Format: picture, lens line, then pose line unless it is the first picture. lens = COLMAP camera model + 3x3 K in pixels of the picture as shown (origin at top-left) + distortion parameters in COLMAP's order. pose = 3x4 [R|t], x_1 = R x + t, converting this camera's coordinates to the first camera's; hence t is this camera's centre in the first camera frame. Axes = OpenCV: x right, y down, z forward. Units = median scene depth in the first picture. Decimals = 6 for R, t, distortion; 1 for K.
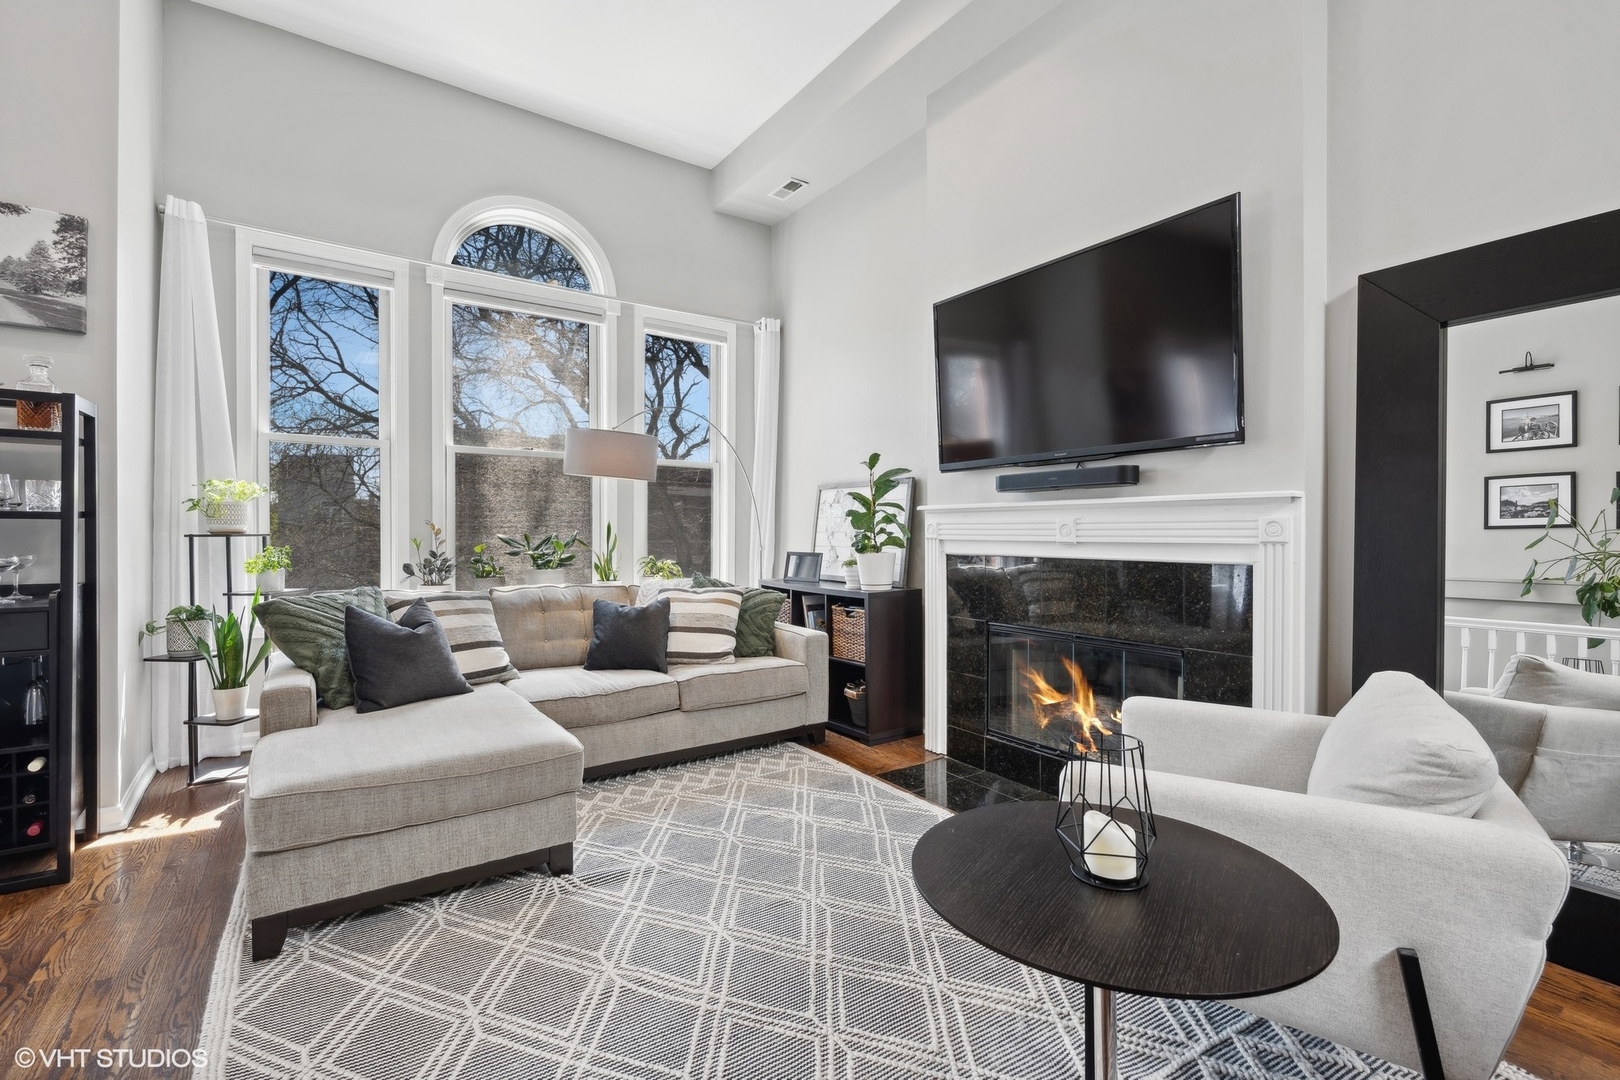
lens RADIAL K [[733.1, 0, 817.4], [0, 733.1, 536.7], [0, 0, 1]] dist [0.001368, -0.000460]
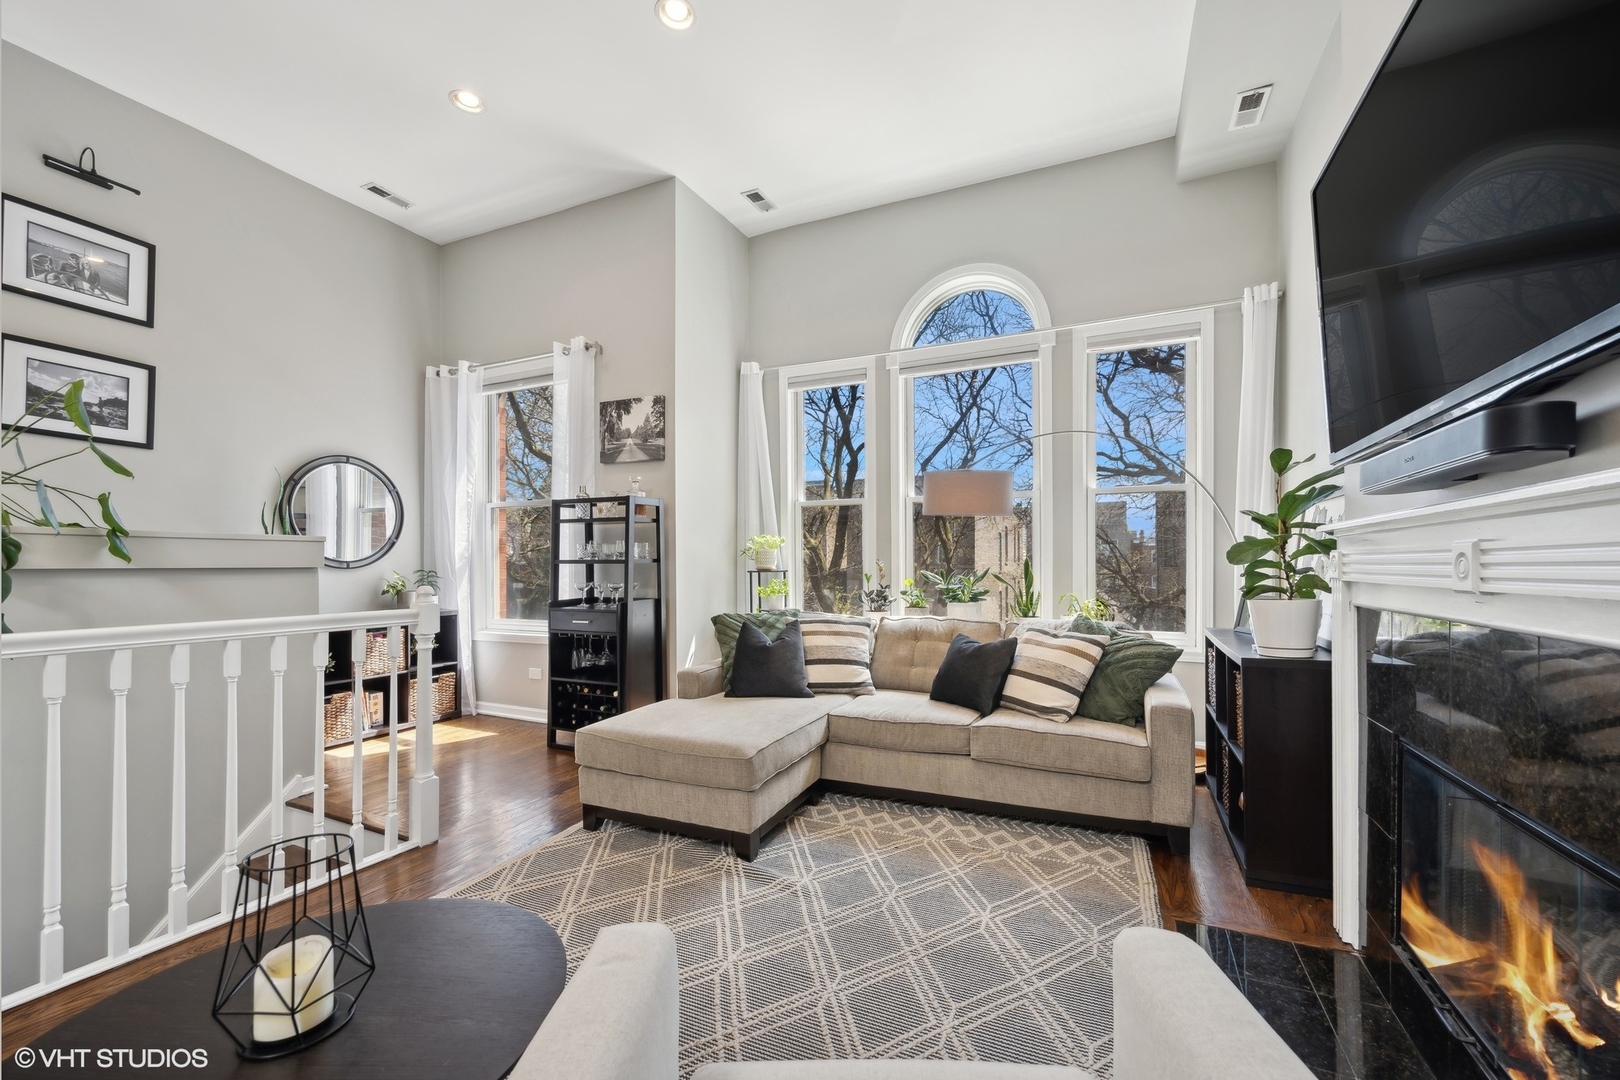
lens RADIAL K [[652.2, 0, 804.0], [0, 652.2, 568.8], [0, 0, 1]] dist [-0.003048, 0.000716]
pose [[0.502398, -0.001035, -0.864636, 0.445680], [0.000121, 0.999999, -0.001127, -0.005866], [0.864636, 0.000462, 0.502398, 0.399870]]
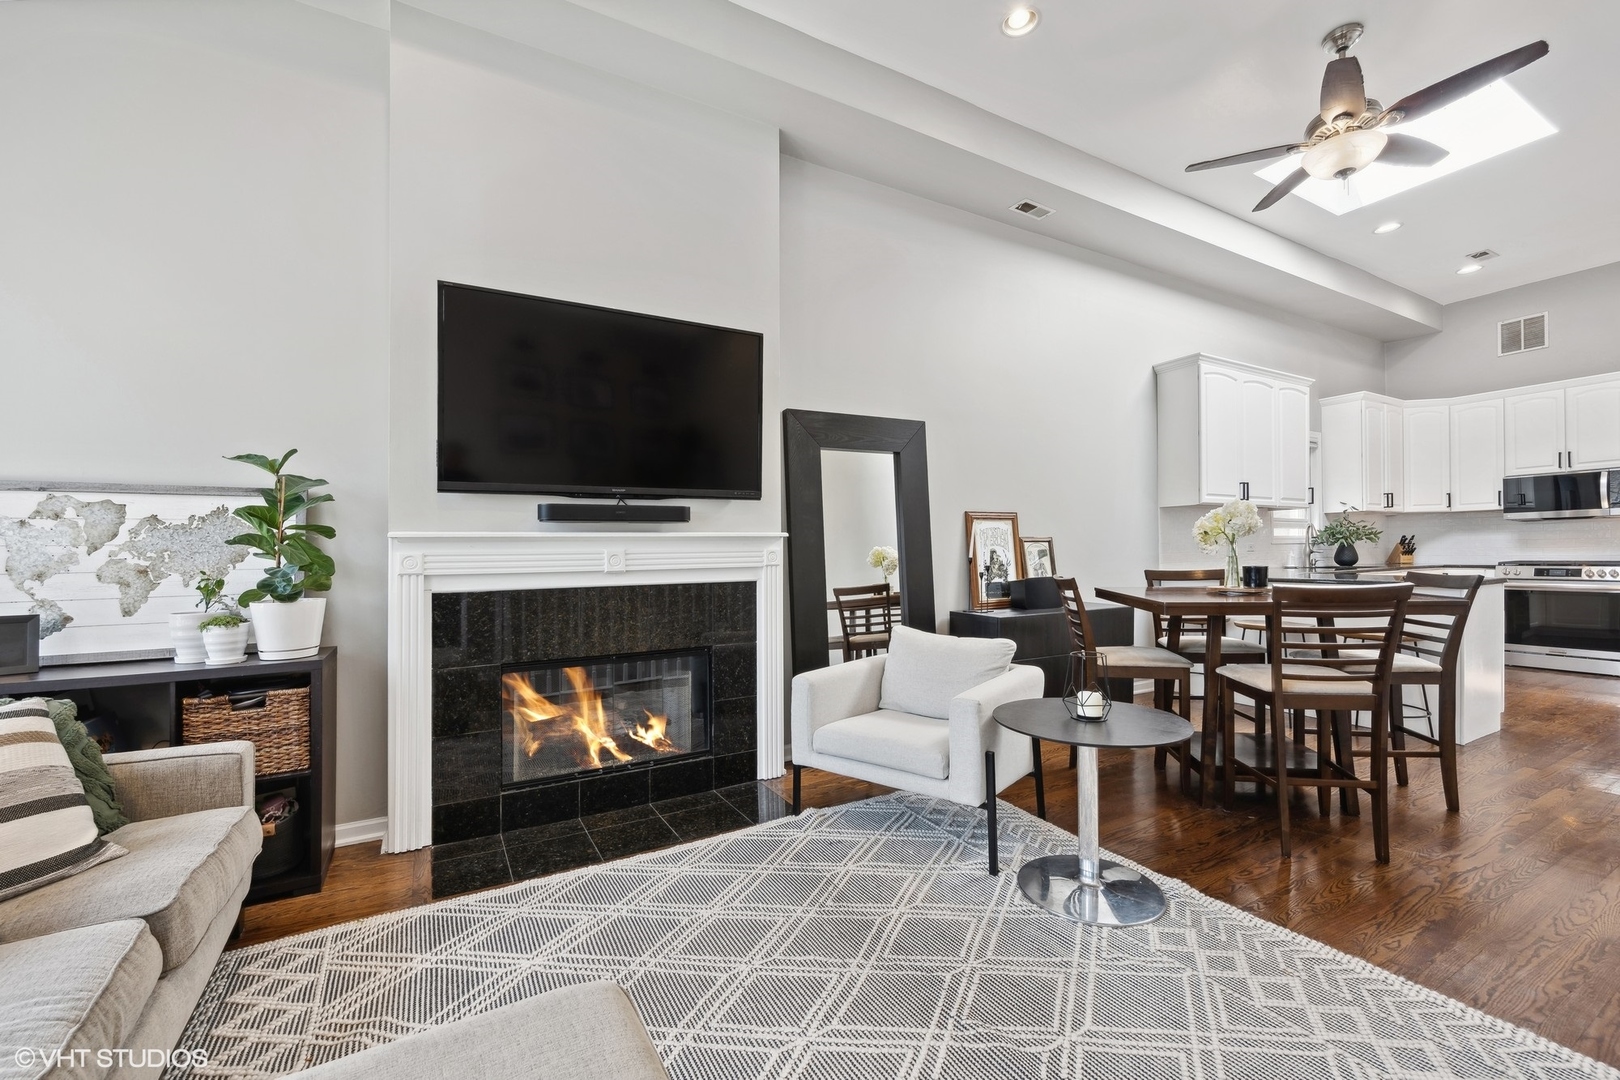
lens RADIAL K [[652.2, 0, 805.2], [0, 652.2, 551.7], [0, 0, 1]] dist [-0.003048, 0.000716]
pose [[0.092472, 0.002579, 0.995712, -0.547721], [0.025869, 0.999653, -0.004991, -0.008359], [-0.995379, 0.026219, 0.092373, 0.579538]]
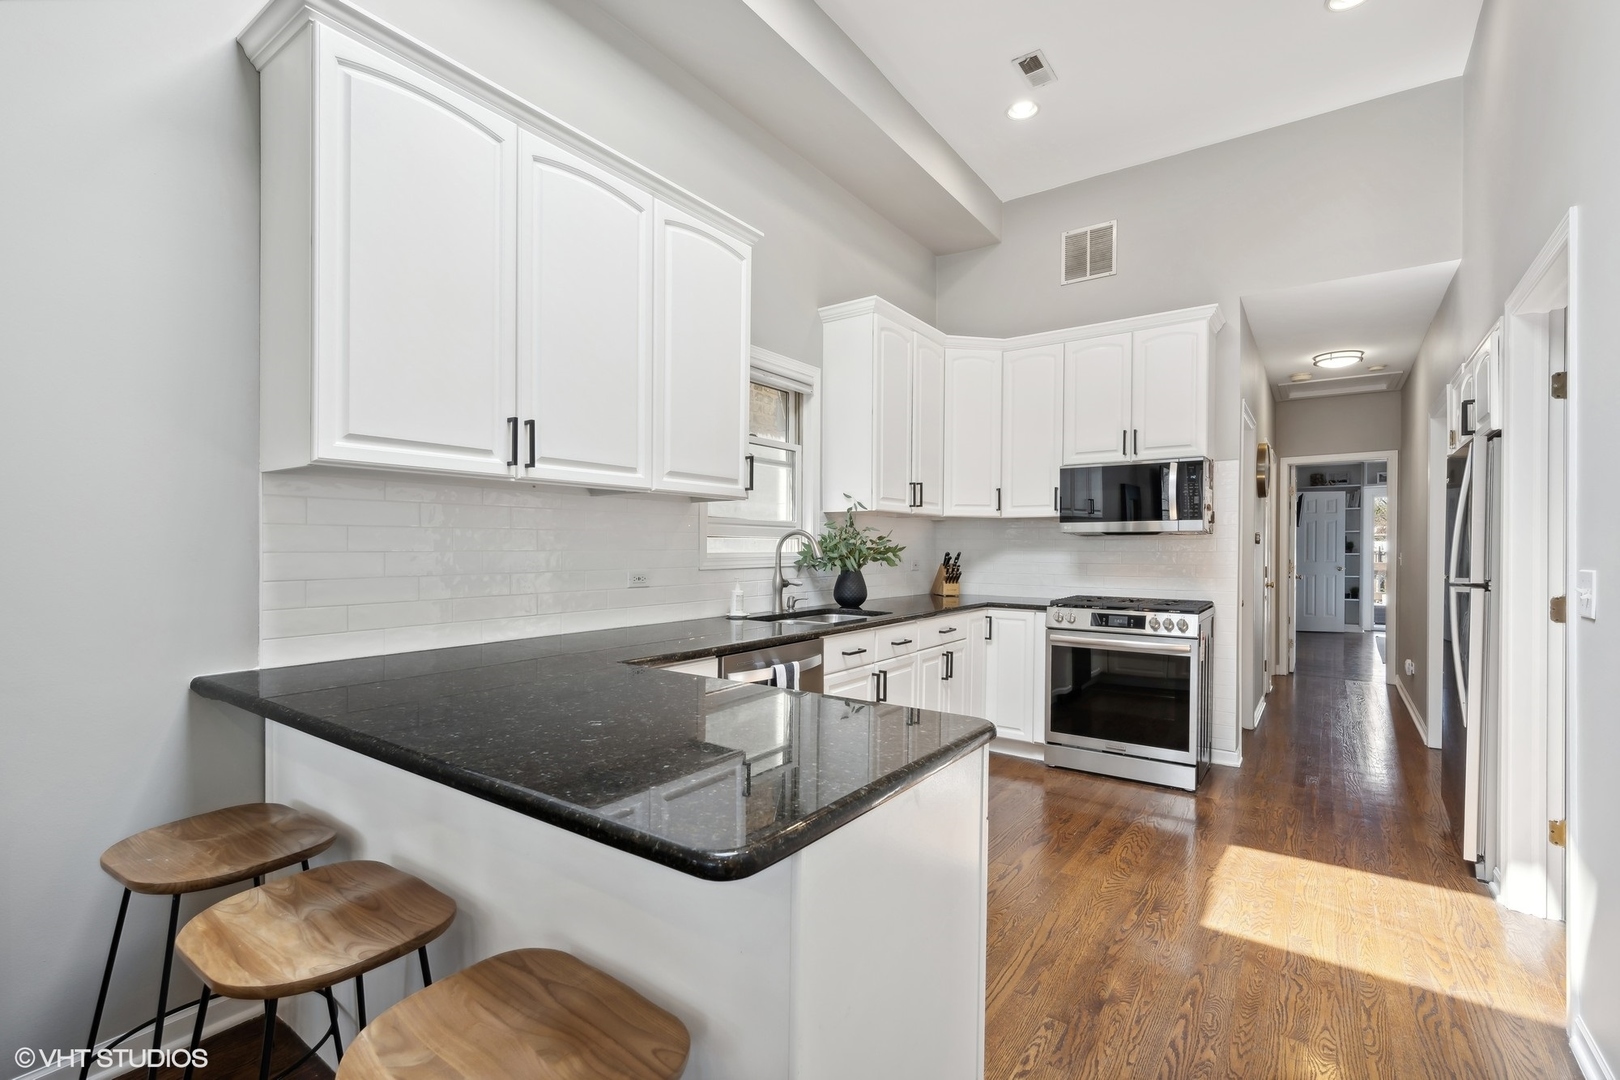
lens RADIAL K [[740.6, 0, 798.3], [0, 740.6, 552.5], [0, 0, 1]] dist [-0.000970, 0.001737]
pose [[-0.342595, -0.007668, 0.939452, 0.404271], [0.007144, 0.999917, 0.010767, -0.040086], [-0.939456, 0.010400, -0.342512, -0.349033]]
